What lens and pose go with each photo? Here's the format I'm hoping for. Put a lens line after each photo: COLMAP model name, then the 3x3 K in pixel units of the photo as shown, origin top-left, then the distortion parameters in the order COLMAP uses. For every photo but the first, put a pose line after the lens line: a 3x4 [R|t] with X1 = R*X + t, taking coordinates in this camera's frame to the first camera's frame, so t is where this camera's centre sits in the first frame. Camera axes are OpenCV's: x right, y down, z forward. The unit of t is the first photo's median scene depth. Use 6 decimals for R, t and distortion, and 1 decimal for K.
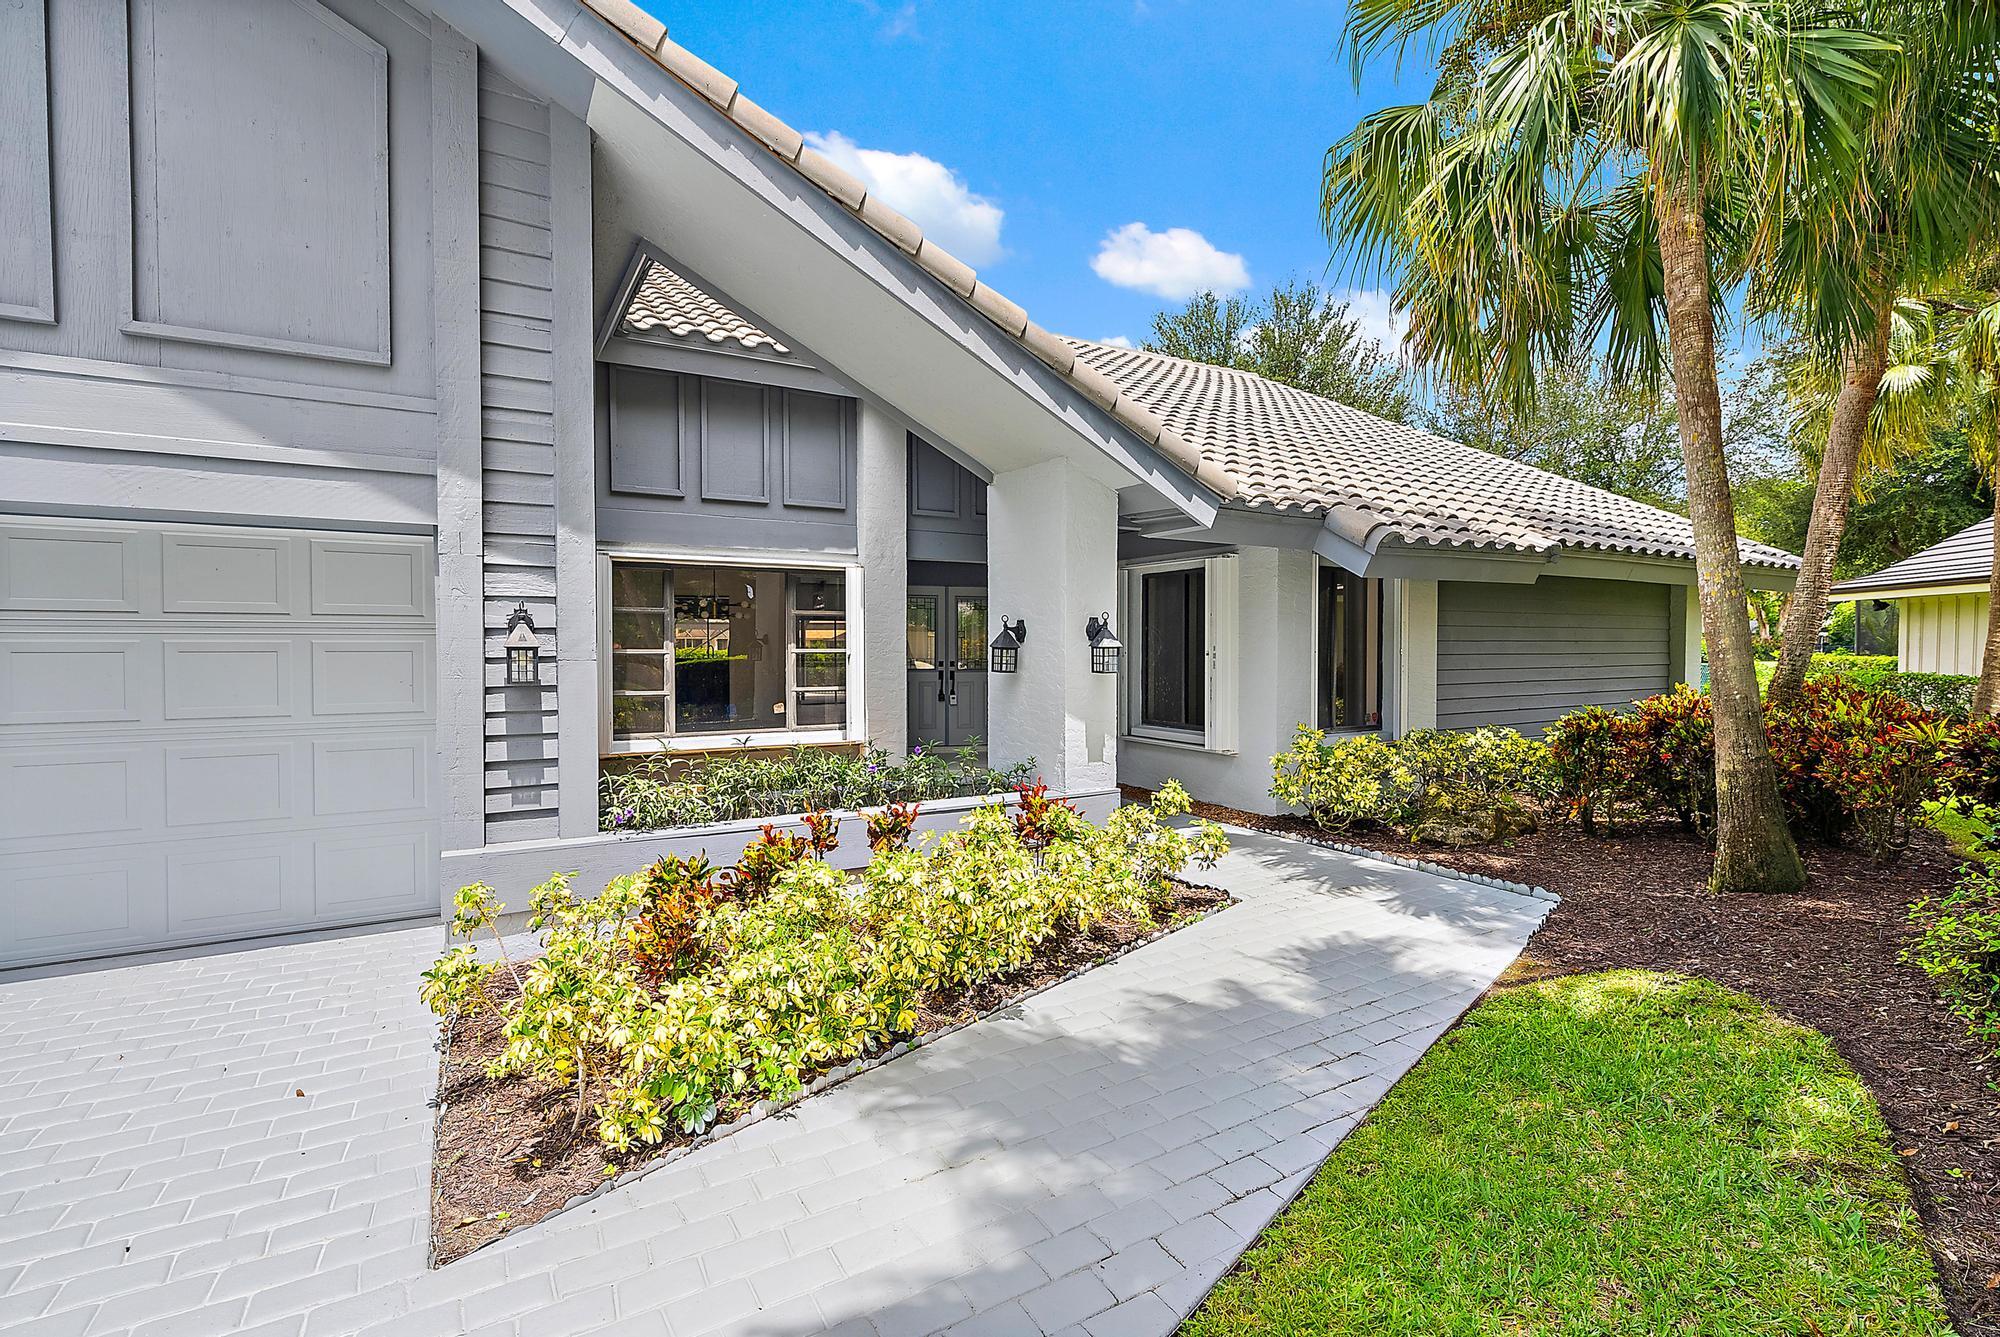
lens RADIAL K [[926.5, 0, 1001.4], [0, 926.5, 663.9], [0, 0, 1]] dist [0.010122, -0.002599]
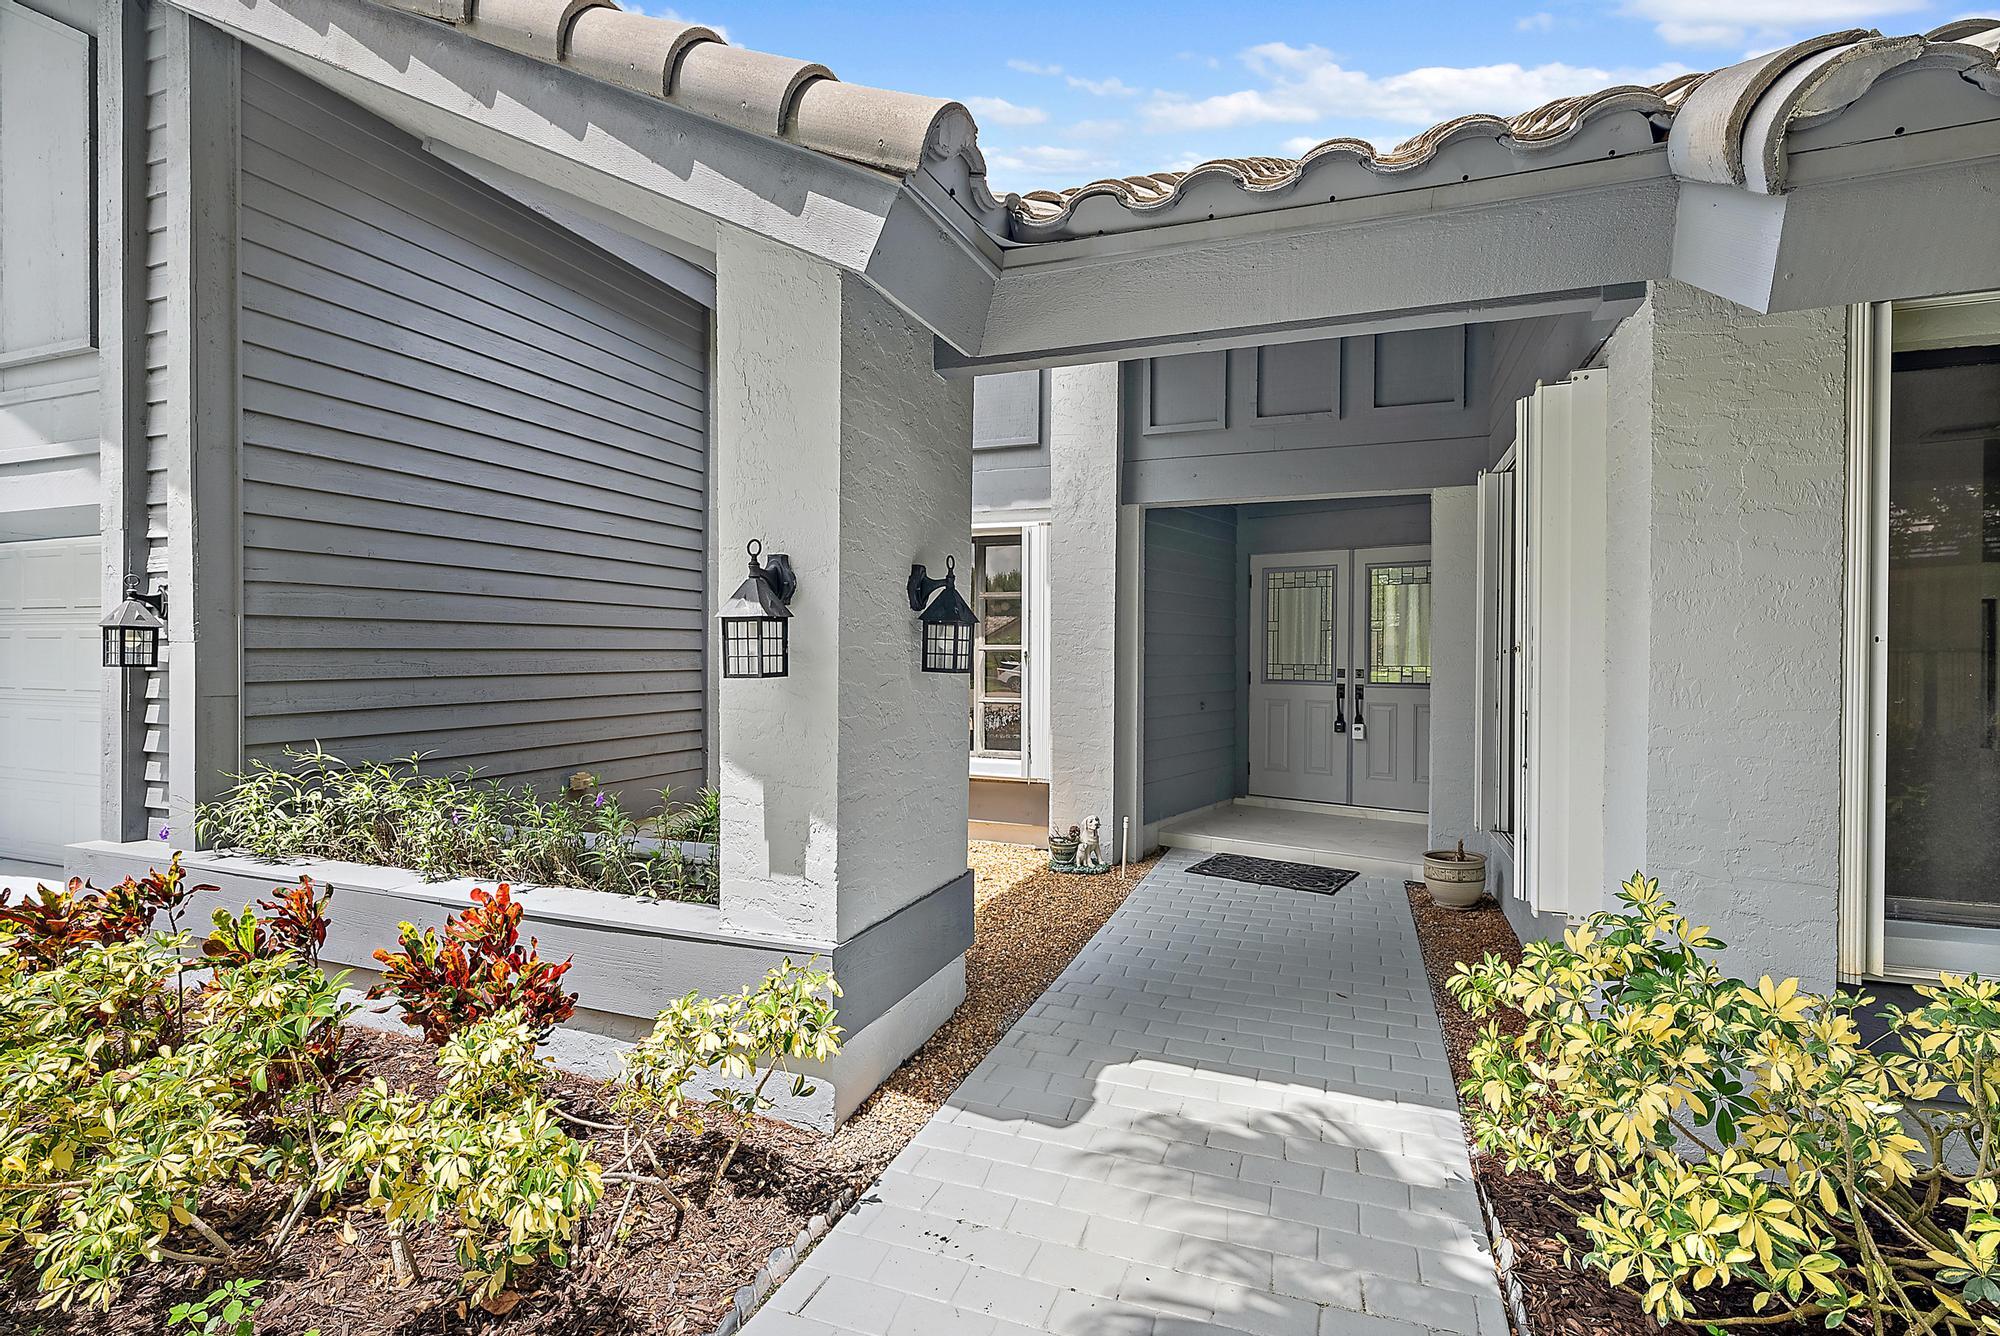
lens RADIAL K [[926.5, 0, 998.1], [0, 926.5, 665.7], [0, 0, 1]] dist [0.010122, -0.002599]
pose [[0.626319, 0.009964, -0.779503, 0.360846], [-0.020906, 0.999773, -0.004018, 0.002930], [0.779286, 0.018813, 0.626385, 0.552060]]
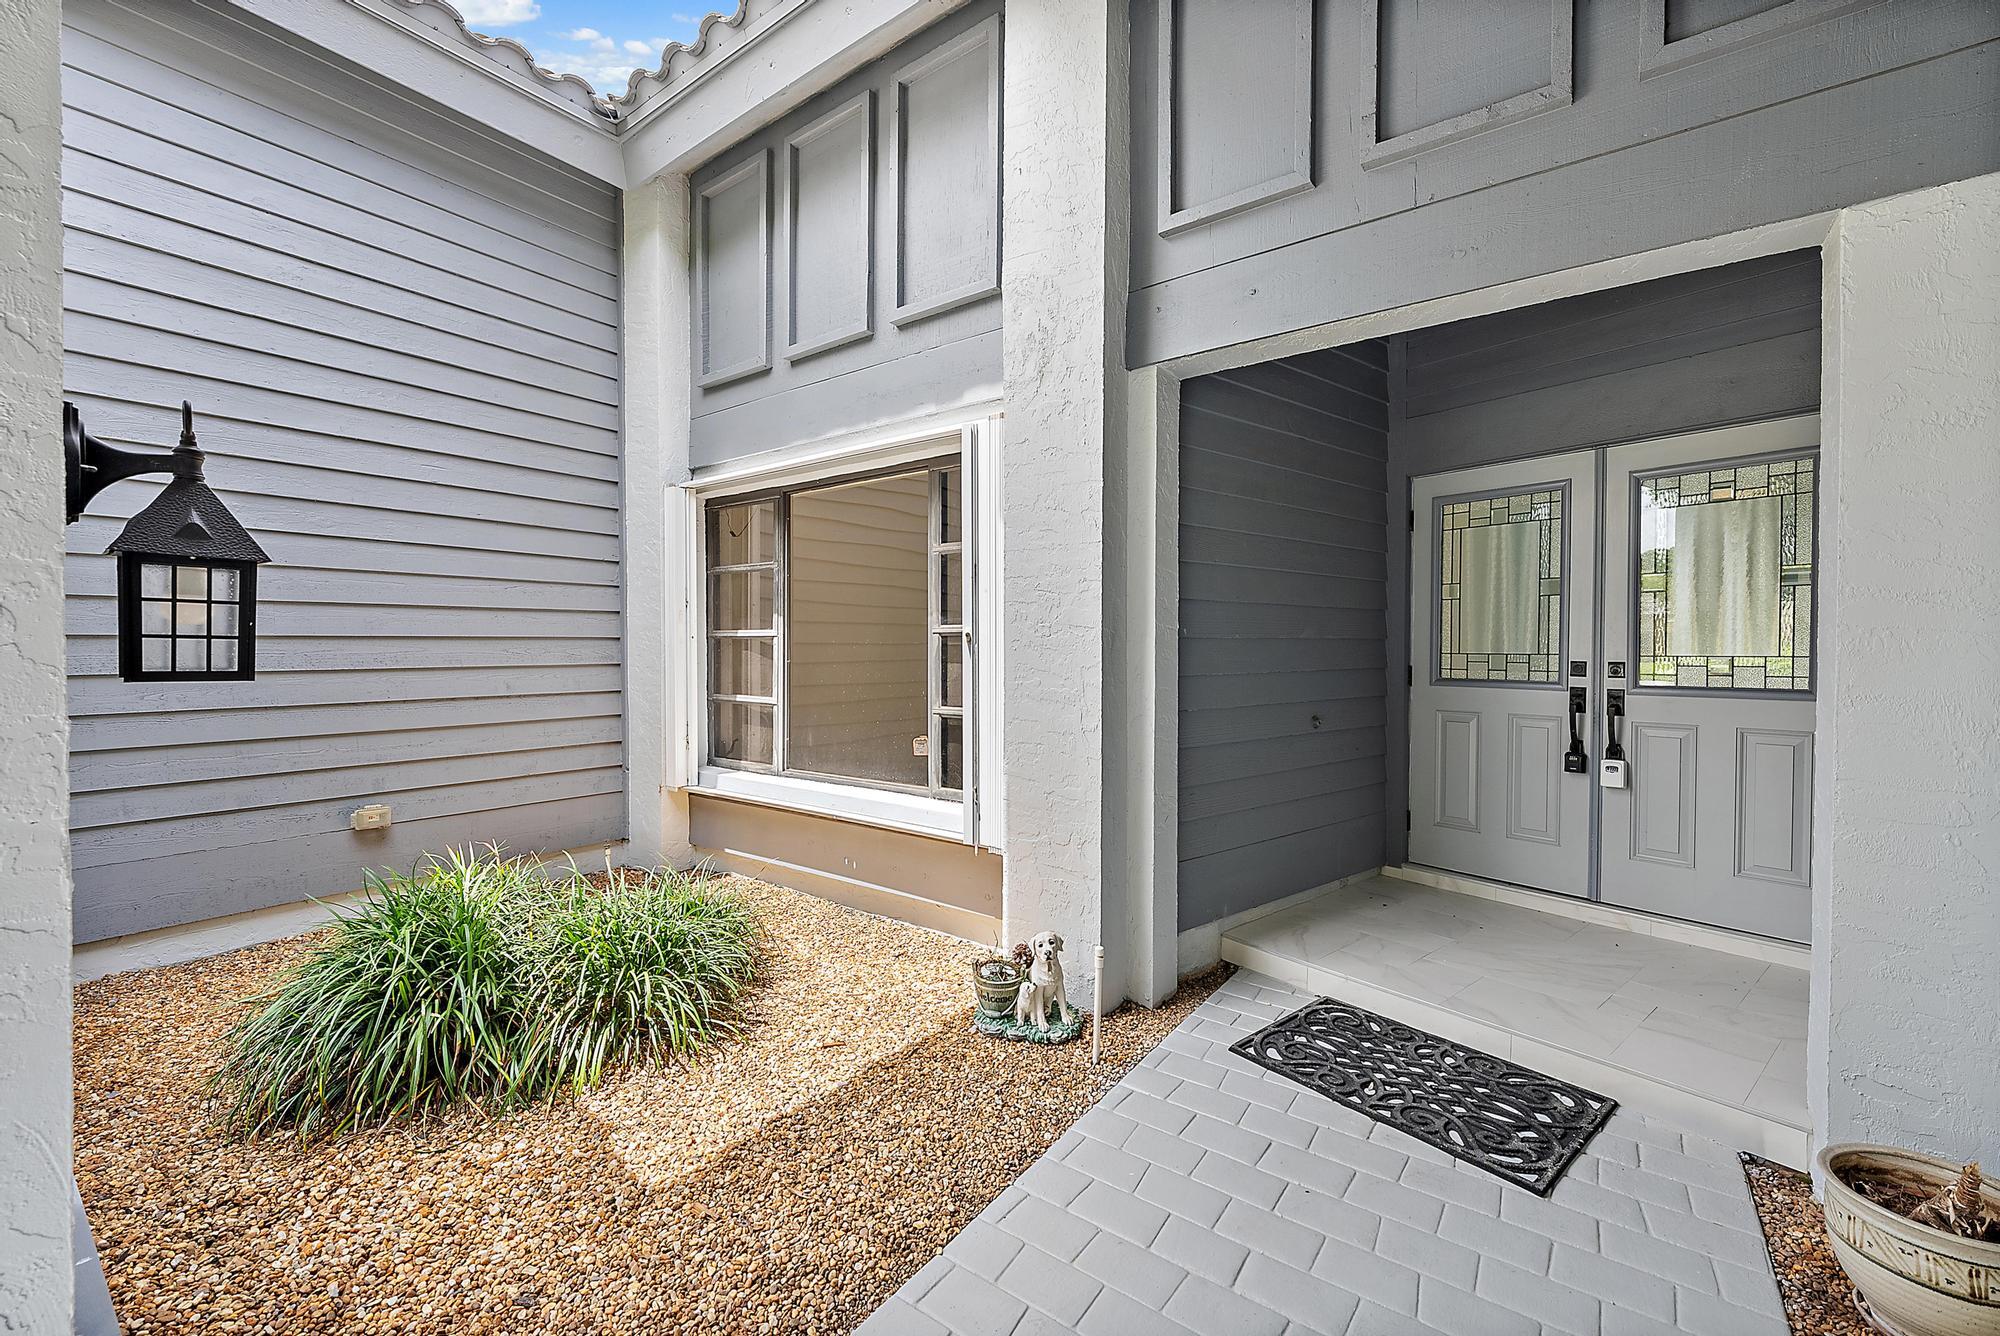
lens RADIAL K [[811.0, 0, 999.1], [0, 811.0, 665.2], [0, 0, 1]] dist [0.001759, -0.000316]
pose [[0.394177, 0.016793, -0.918881, 0.173449], [-0.018777, 0.999772, 0.010217, -0.000607], [0.918843, 0.013226, 0.394402, 0.870607]]
